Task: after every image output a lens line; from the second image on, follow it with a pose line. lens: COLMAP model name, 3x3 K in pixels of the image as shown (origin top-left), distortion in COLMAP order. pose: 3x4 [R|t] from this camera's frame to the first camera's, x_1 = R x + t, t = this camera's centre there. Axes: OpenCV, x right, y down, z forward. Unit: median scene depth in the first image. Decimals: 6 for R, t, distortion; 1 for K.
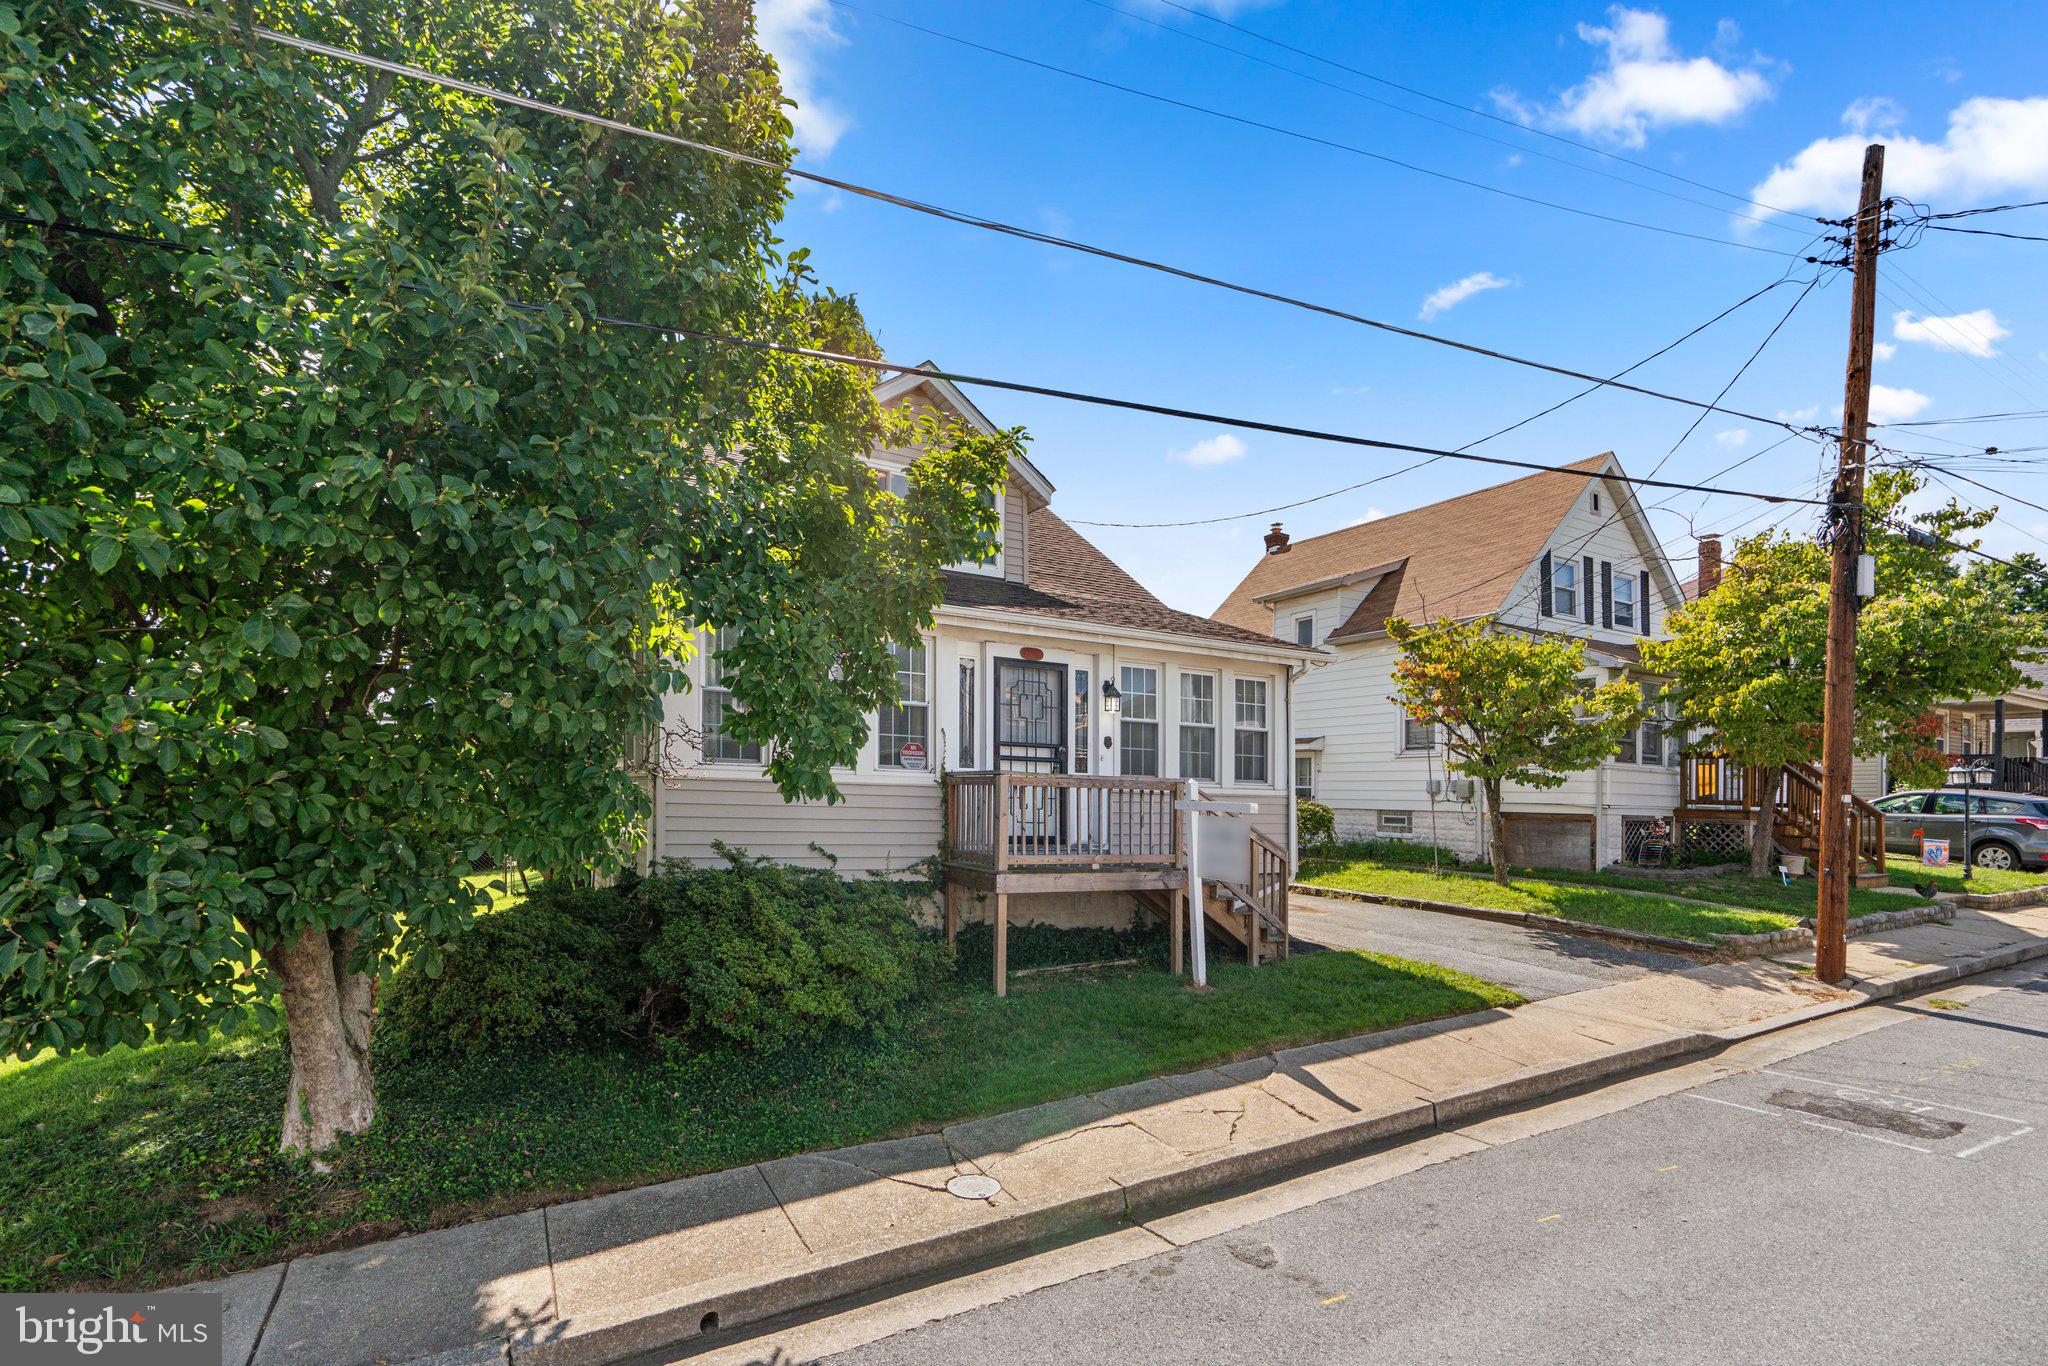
lens RADIAL K [[967.0, 0, 1010.9], [0, 967.0, 767.8], [0, 0, 1]] dist [-0.004076, -0.000347]
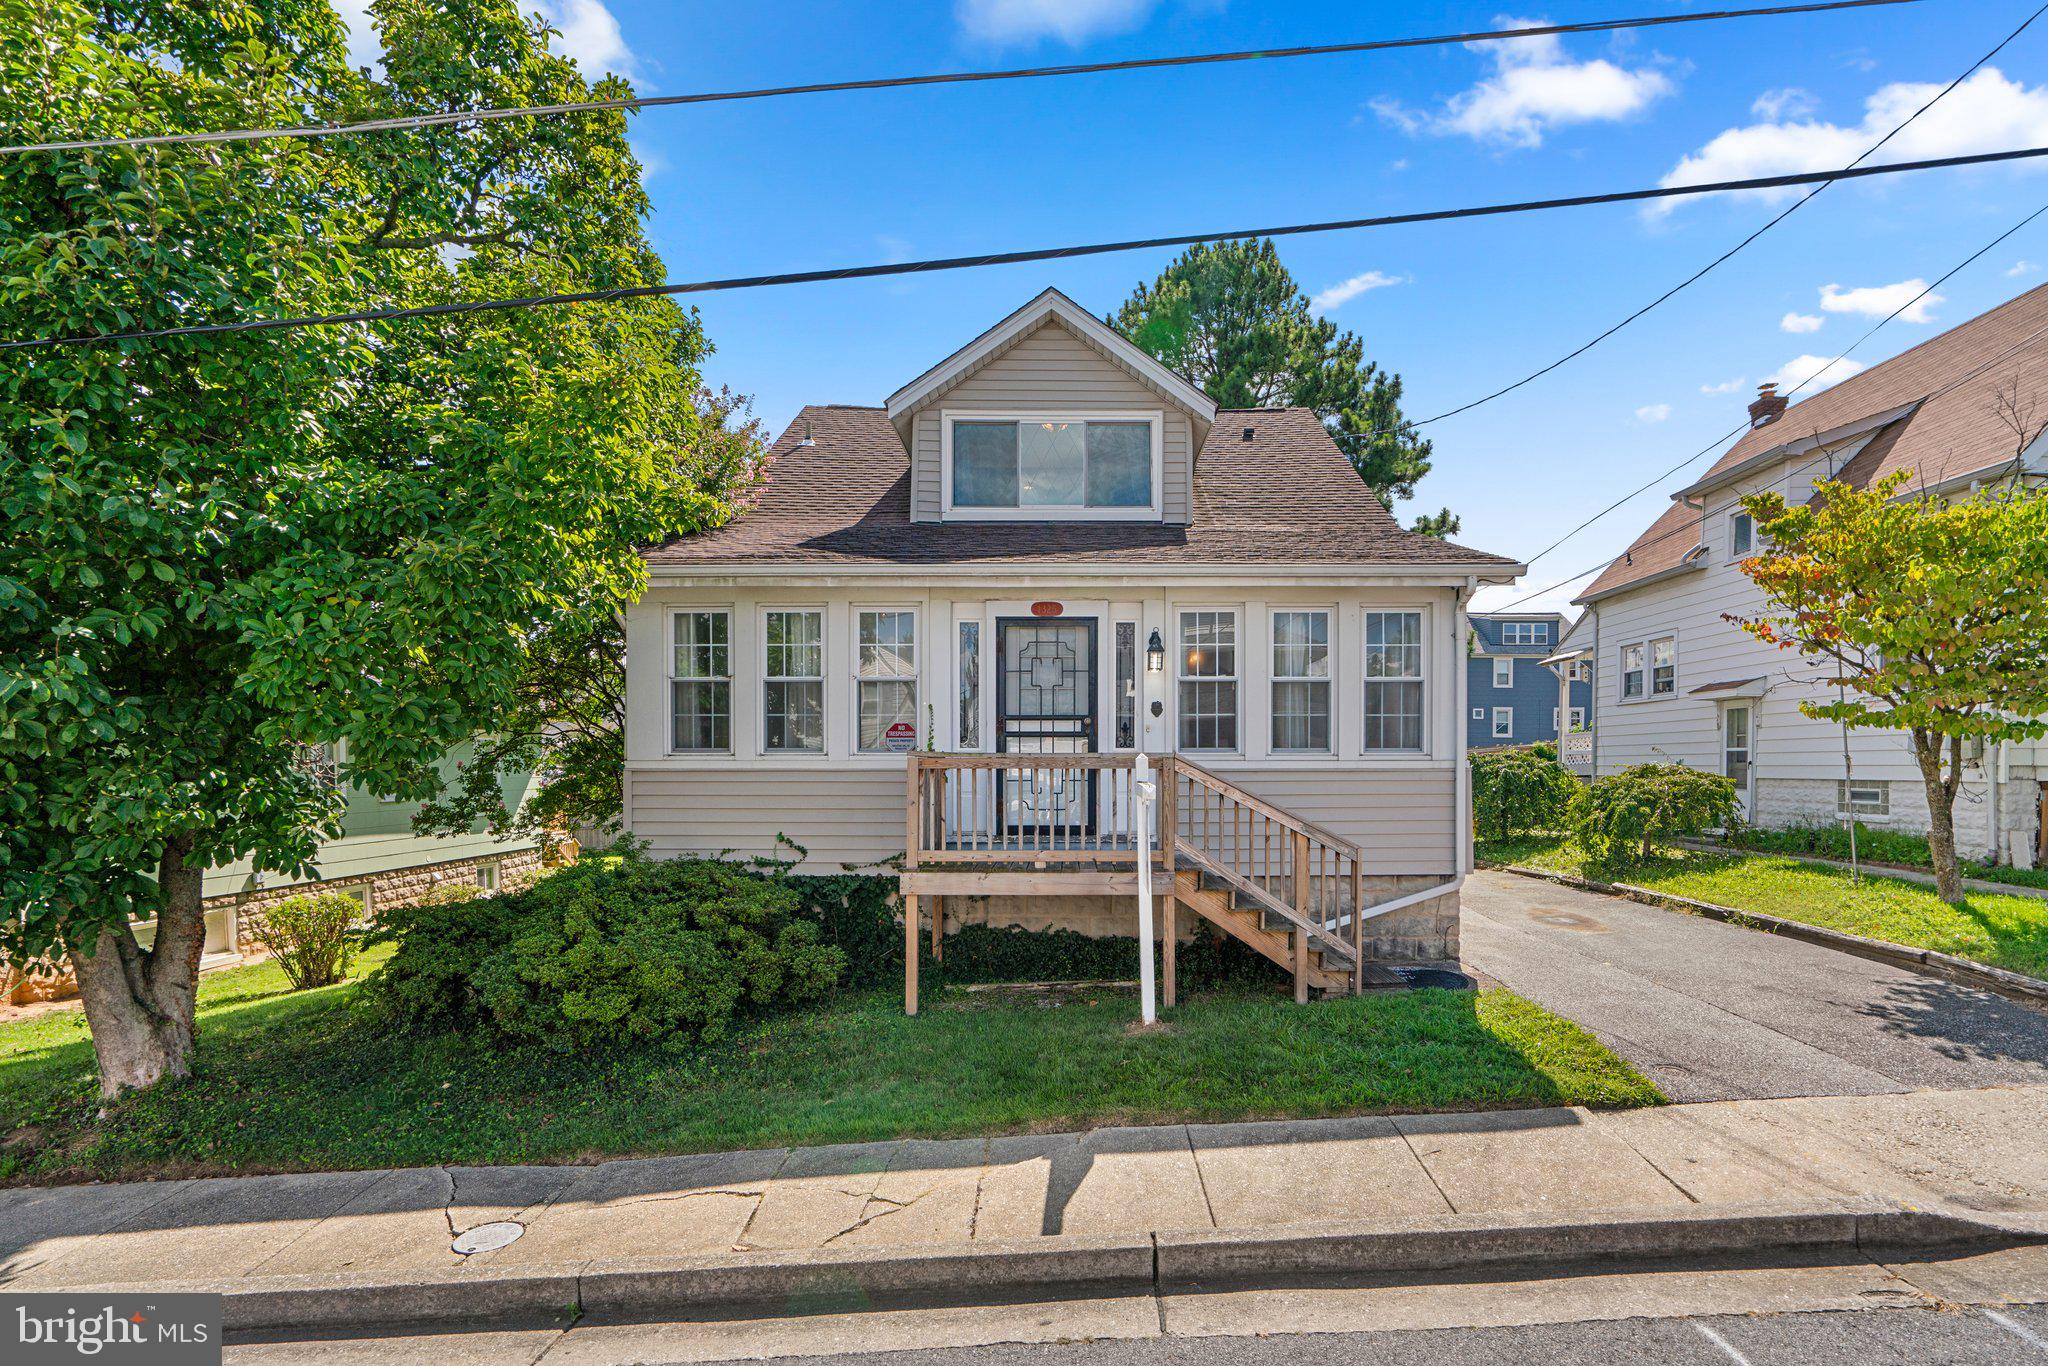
lens RADIAL K [[986.9, 0, 1074.1], [0, 986.9, 781.9], [0, 0, 1]] dist [-0.002107, 0.001762]
pose [[0.878262, -0.019286, -0.477791, 0.514629], [0.037498, 0.998887, 0.028607, 0.009936], [0.476708, -0.043041, 0.878007, 0.291604]]
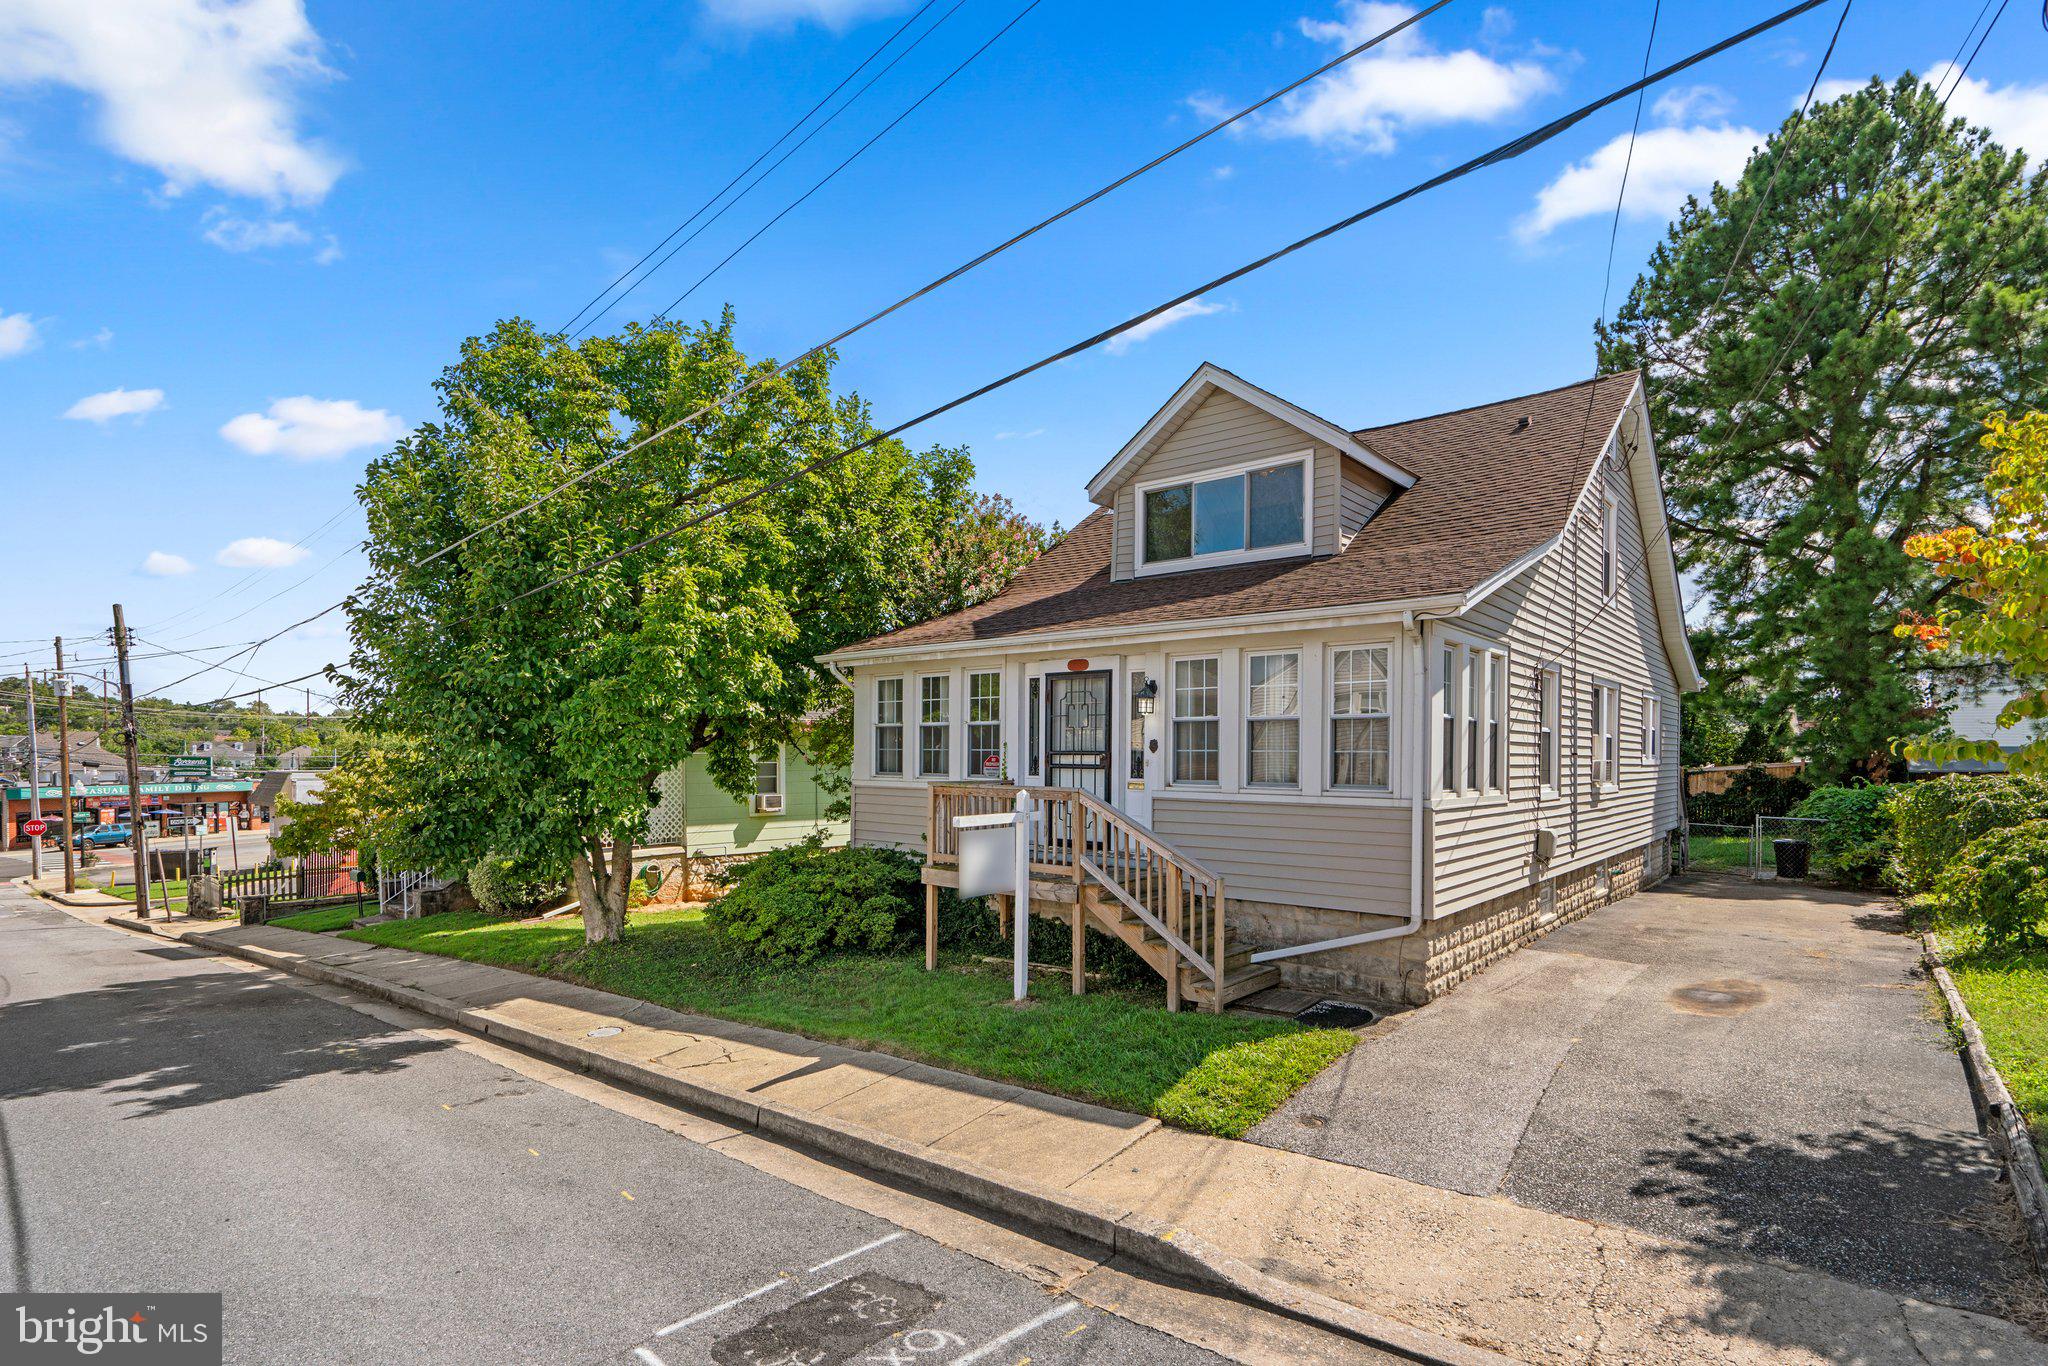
lens RADIAL K [[967.0, 0, 1010.9], [0, 967.0, 767.8], [0, 0, 1]] dist [-0.004076, -0.000347]
pose [[0.360434, -0.010553, -0.932725, 1.100332], [0.029259, 0.999572, -0.000002, -0.010893], [0.932326, -0.027290, 0.360589, 0.637841]]
